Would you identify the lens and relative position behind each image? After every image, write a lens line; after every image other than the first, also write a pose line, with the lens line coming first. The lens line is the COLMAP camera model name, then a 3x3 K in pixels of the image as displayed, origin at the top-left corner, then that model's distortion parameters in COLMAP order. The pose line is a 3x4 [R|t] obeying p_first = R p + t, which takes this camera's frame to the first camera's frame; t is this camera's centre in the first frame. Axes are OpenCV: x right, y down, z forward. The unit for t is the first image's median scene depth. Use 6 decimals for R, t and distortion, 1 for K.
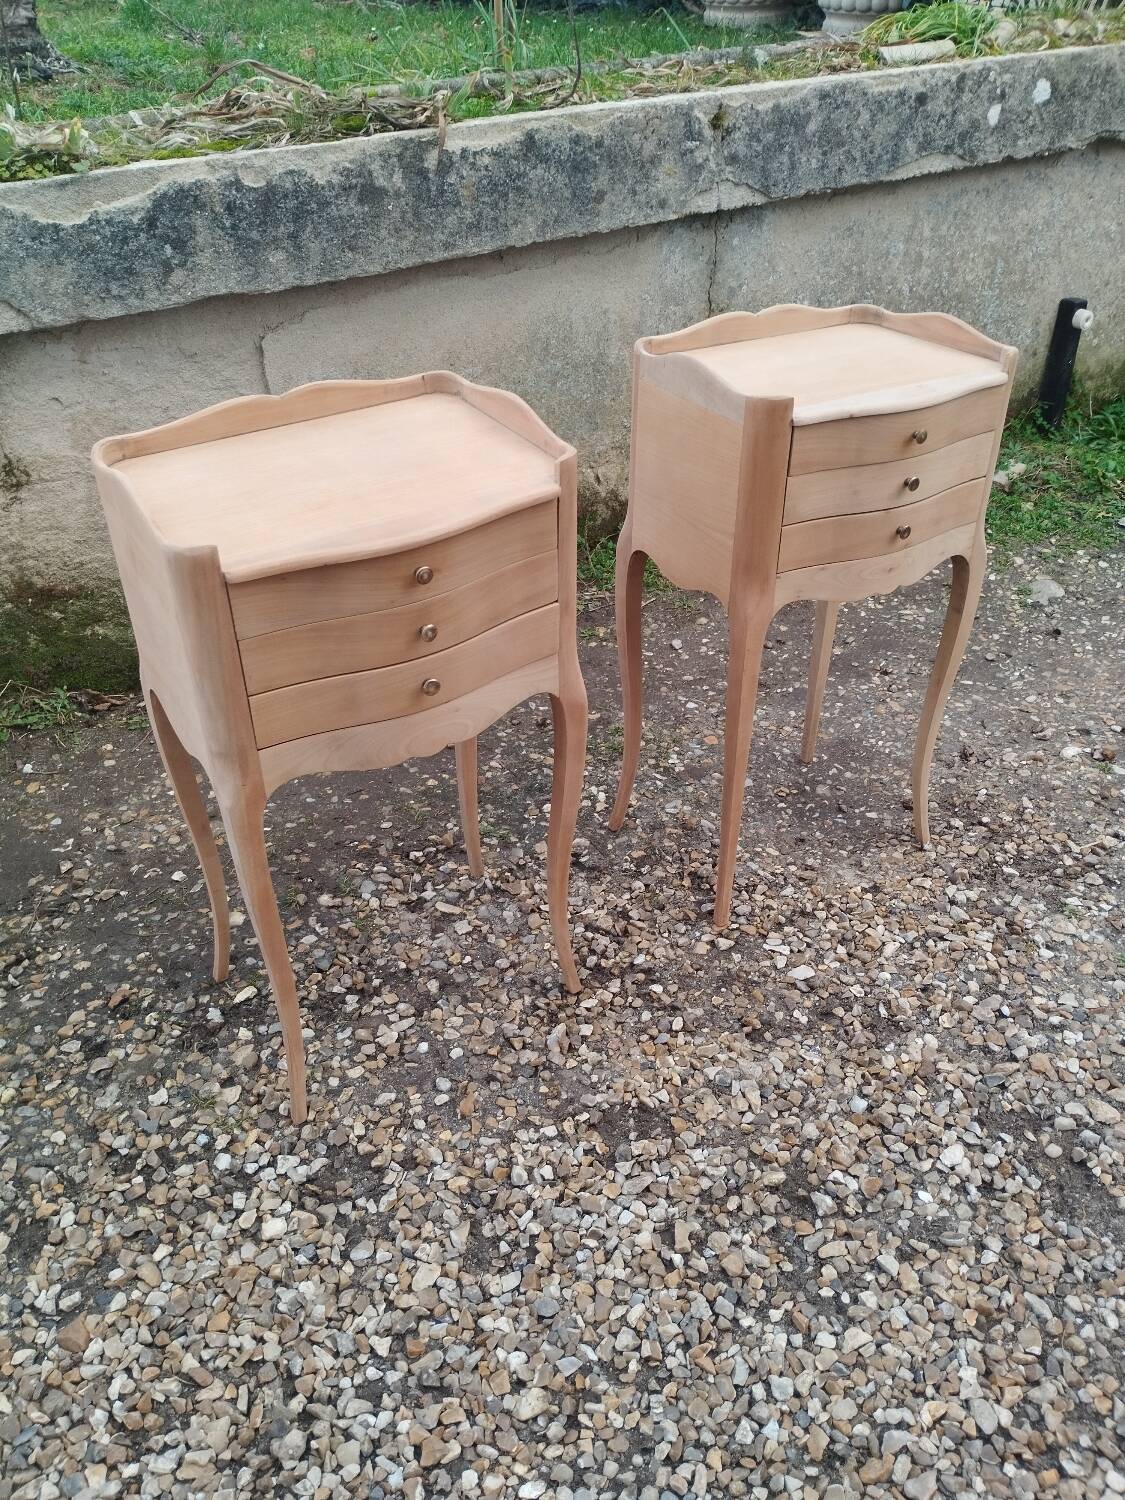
lens RADIAL K [[1311.2, 0, 579.0], [0, 1311.2, 744.9], [0, 0, 1]] dist [0.056872, -0.006020]
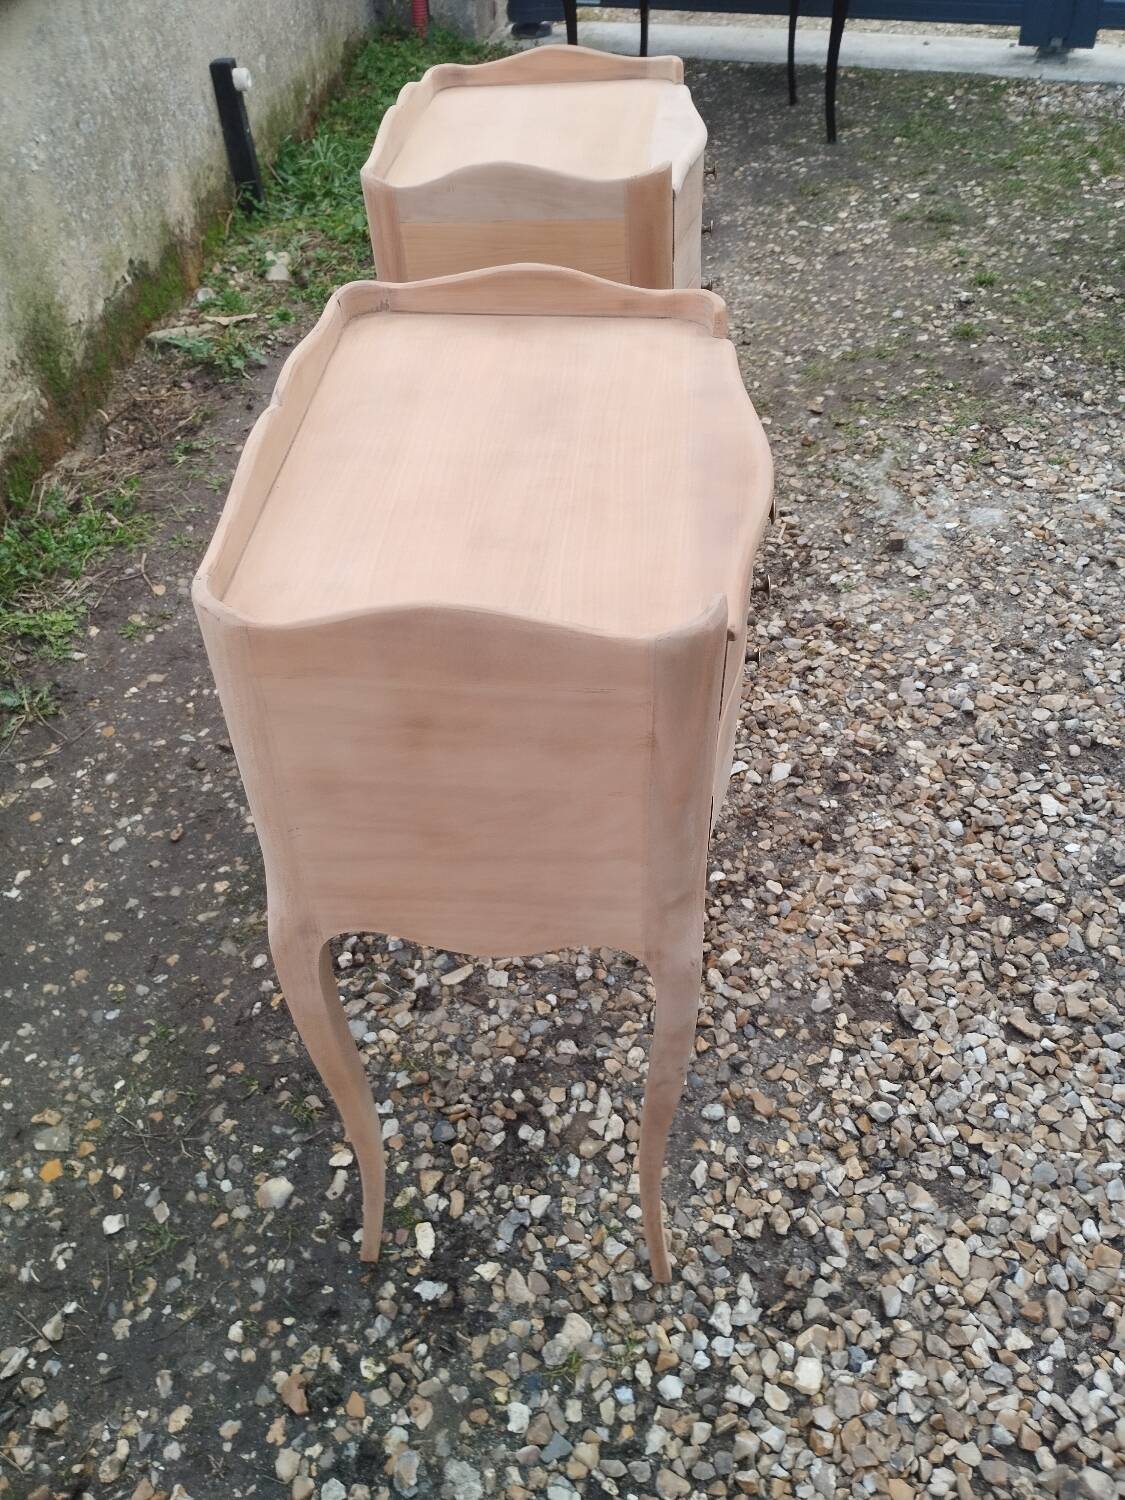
lens RADIAL K [[1303.7, 0, 608.2], [0, 1303.7, 735.2], [0, 0, 1]] dist [0.063625, -0.068520]
pose [[0.591257, -0.555142, 0.585006, -0.451419], [0.472413, 0.826307, 0.306663, -0.201216], [-0.653636, 0.095048, 0.750817, 0.375108]]
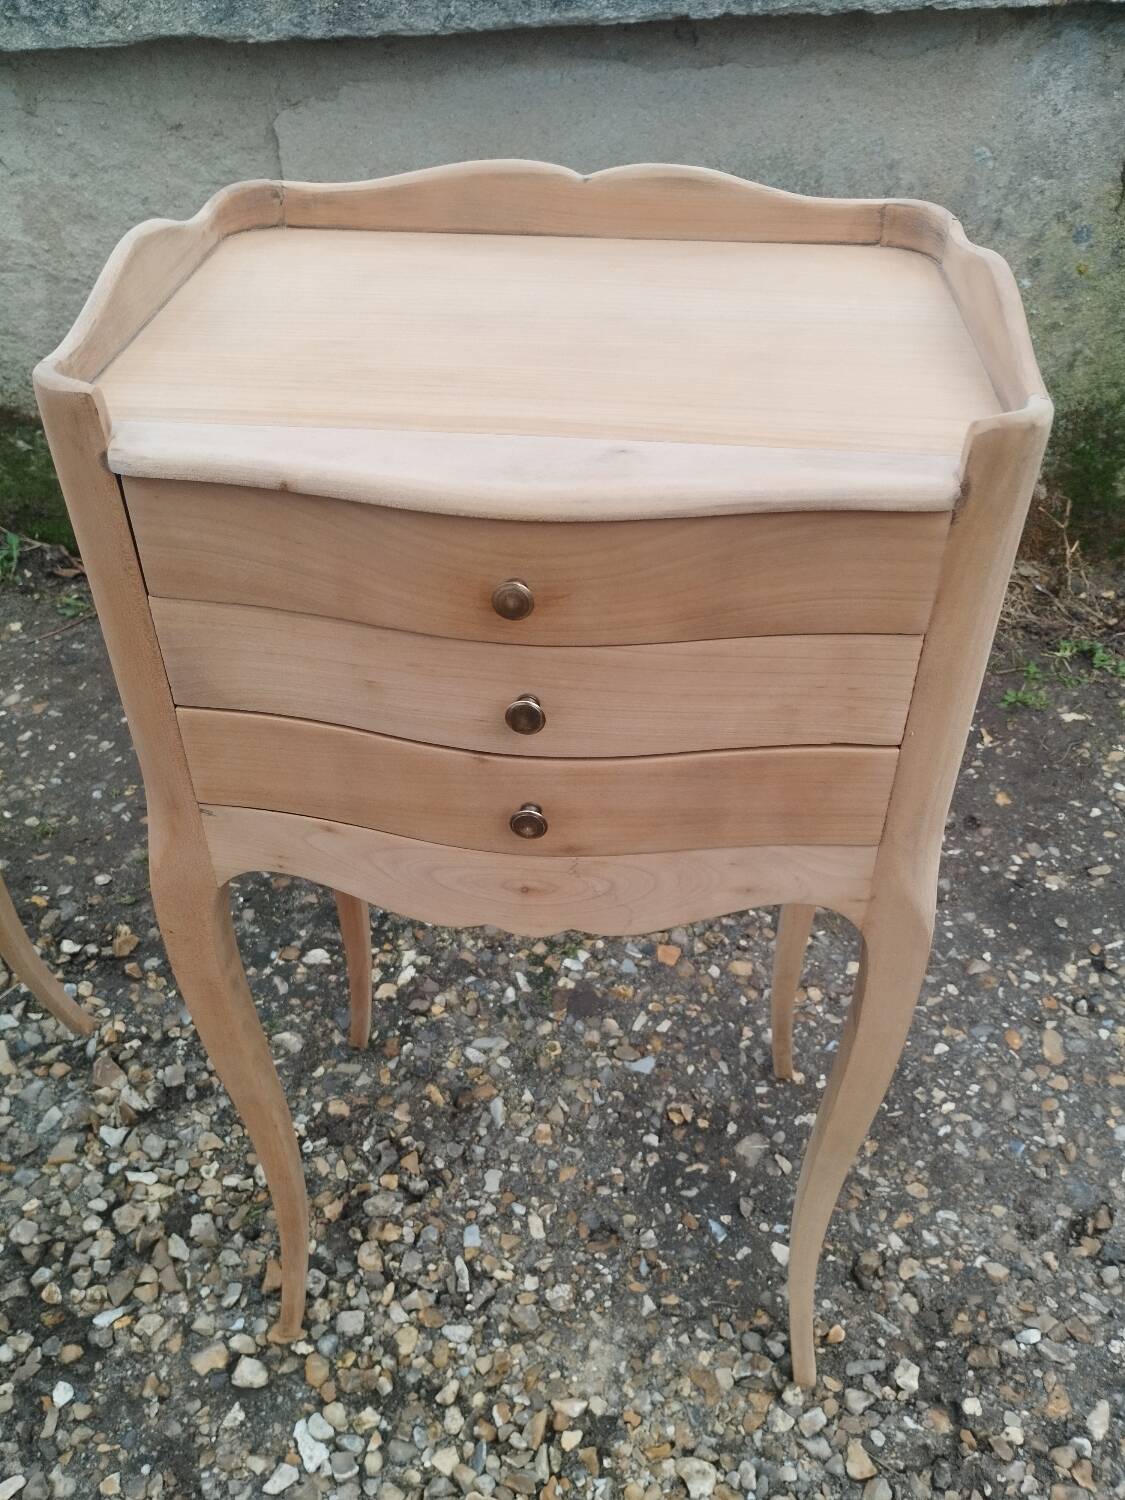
lens RADIAL K [[1308.7, 0, 562.5], [0, 1308.7, 750.0], [0, 0, 1]] dist [0.070412, -0.088664]
pose [[0.799636, 0.365952, -0.476090, 0.393125], [-0.307081, 0.930538, 0.199499, -0.240980], [0.516027, -0.013328, 0.856468, 0.638652]]
